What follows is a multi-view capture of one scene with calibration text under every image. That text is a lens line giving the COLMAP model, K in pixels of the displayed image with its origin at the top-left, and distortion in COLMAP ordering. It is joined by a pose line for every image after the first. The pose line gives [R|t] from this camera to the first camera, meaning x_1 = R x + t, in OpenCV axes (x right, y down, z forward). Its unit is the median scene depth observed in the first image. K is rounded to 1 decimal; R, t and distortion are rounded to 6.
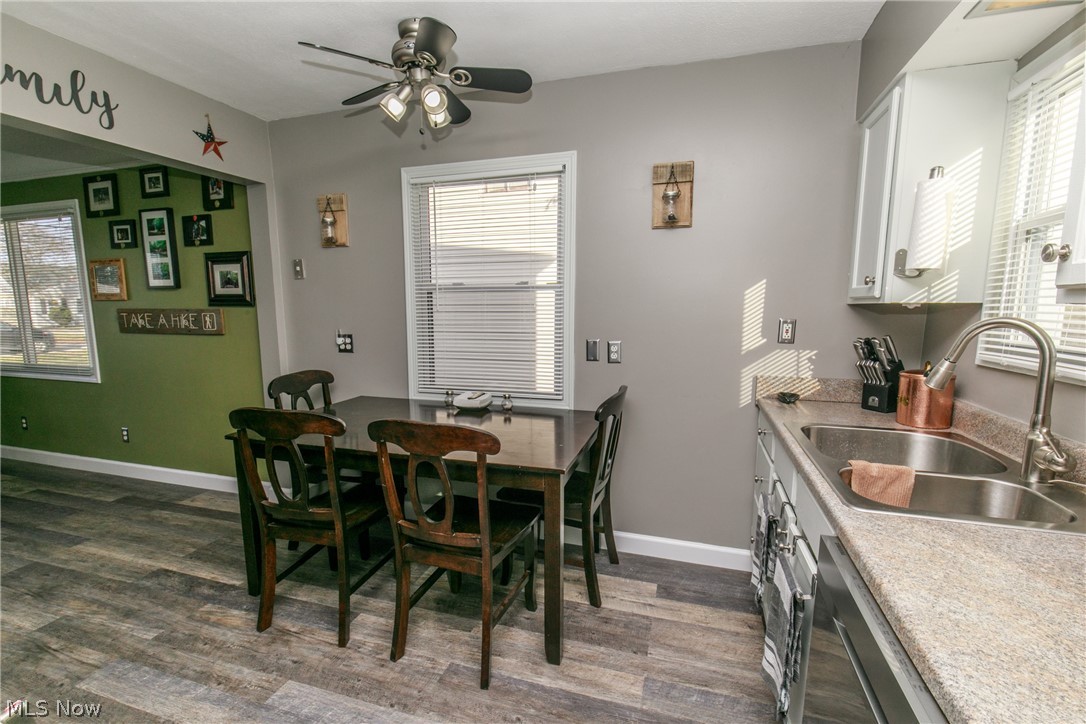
lens RADIAL K [[485.5, 0, 538.6], [0, 485.5, 373.1], [0, 0, 1]] dist [0.008660, -0.001997]
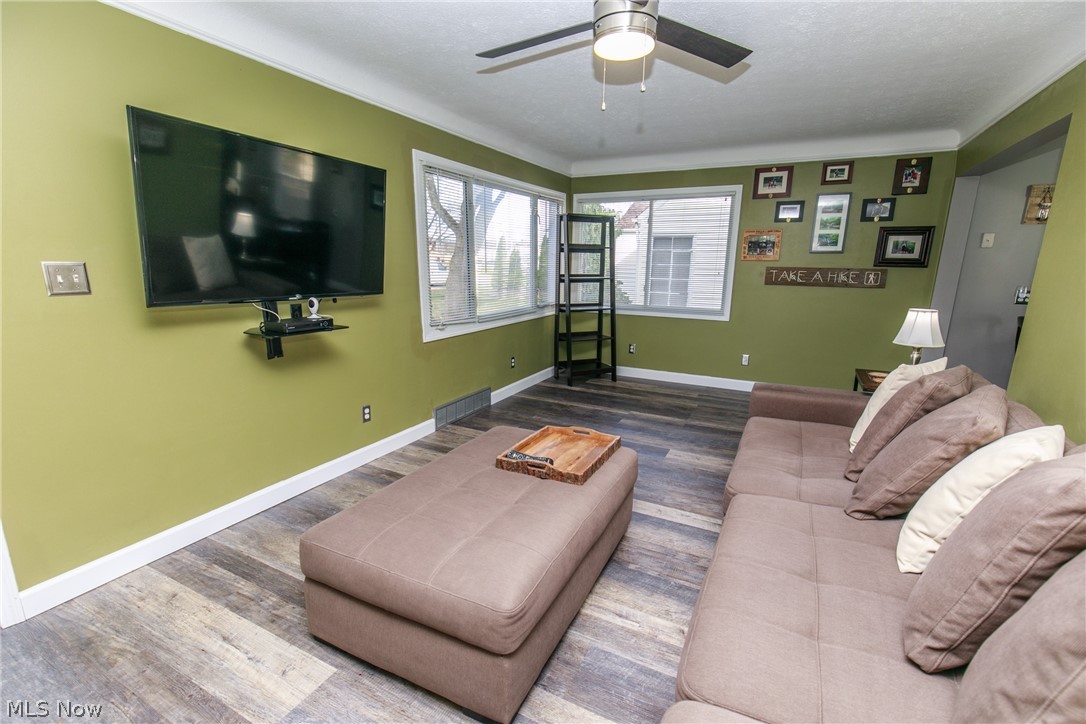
lens RADIAL K [[485.5, 0, 544.7], [0, 485.5, 370.6], [0, 0, 1]] dist [0.008660, -0.001997]
pose [[0.987229, 0.052059, -0.150560, -1.401396], [-0.039223, 0.995435, 0.087004, 0.070508], [0.154402, -0.079988, 0.984765, -0.513832]]
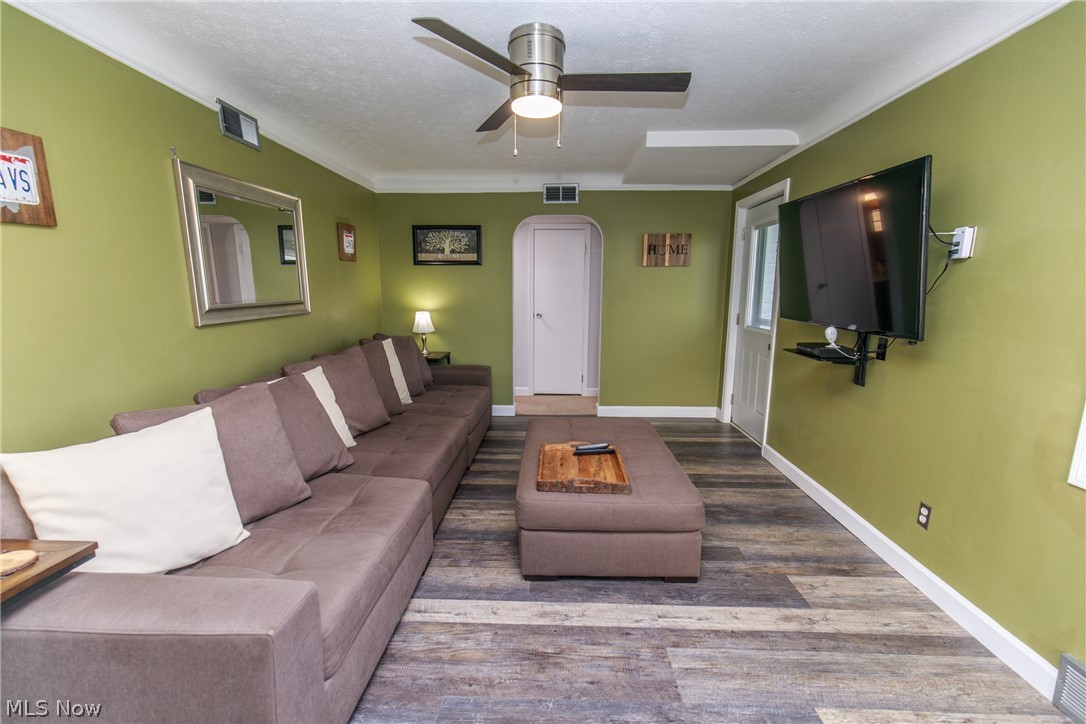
lens RADIAL K [[485.5, 0, 541.7], [0, 485.5, 373.3], [0, 0, 1]] dist [0.008660, -0.001997]
pose [[-0.963246, 0.047455, -0.264396, -1.224088], [-0.037376, 0.951020, 0.306863, -0.118393], [0.266008, 0.305466, -0.914292, 0.837394]]
